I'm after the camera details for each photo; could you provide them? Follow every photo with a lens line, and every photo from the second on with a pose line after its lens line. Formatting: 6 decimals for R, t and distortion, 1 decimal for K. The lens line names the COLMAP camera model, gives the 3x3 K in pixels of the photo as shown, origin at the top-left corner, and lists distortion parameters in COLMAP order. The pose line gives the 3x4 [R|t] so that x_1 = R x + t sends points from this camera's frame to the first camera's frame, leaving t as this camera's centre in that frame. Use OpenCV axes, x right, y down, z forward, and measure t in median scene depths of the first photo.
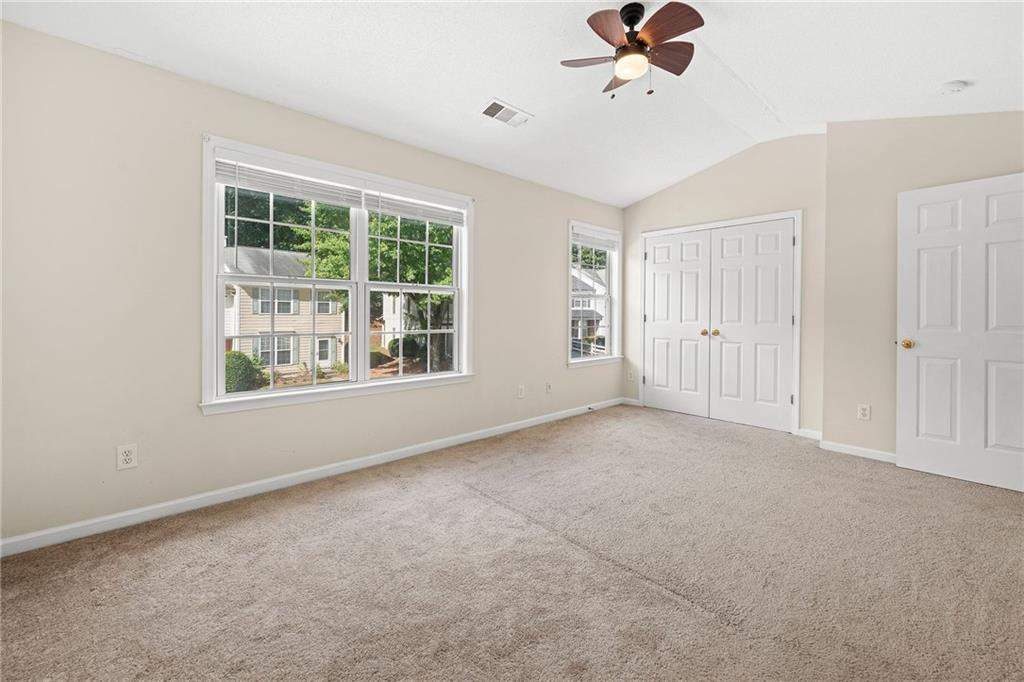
lens RADIAL K [[439.6, 0, 552.1], [0, 439.6, 312.3], [0, 0, 1]] dist [0.001800, -0.000005]
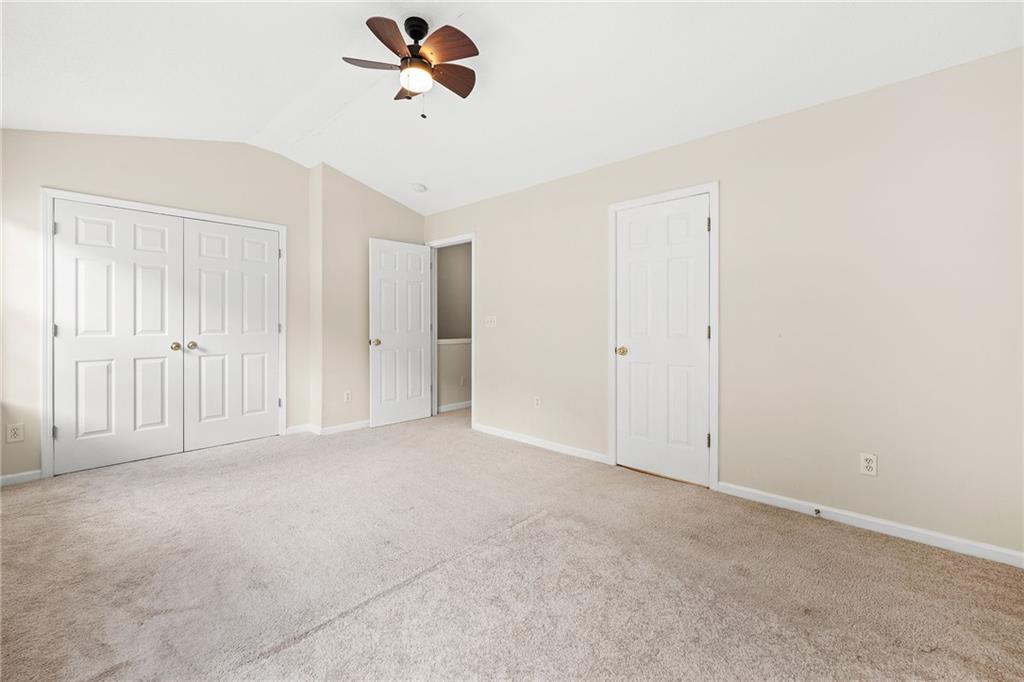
lens RADIAL K [[402.0, 0, 510.8], [0, 402.0, 322.9], [0, 0, 1]] dist [0.000378, 0.000069]
pose [[-0.024171, -0.008152, 0.999675, -0.433851], [-0.002229, 0.999965, 0.008101, -0.004007], [-0.999705, -0.002033, -0.024188, 0.462067]]
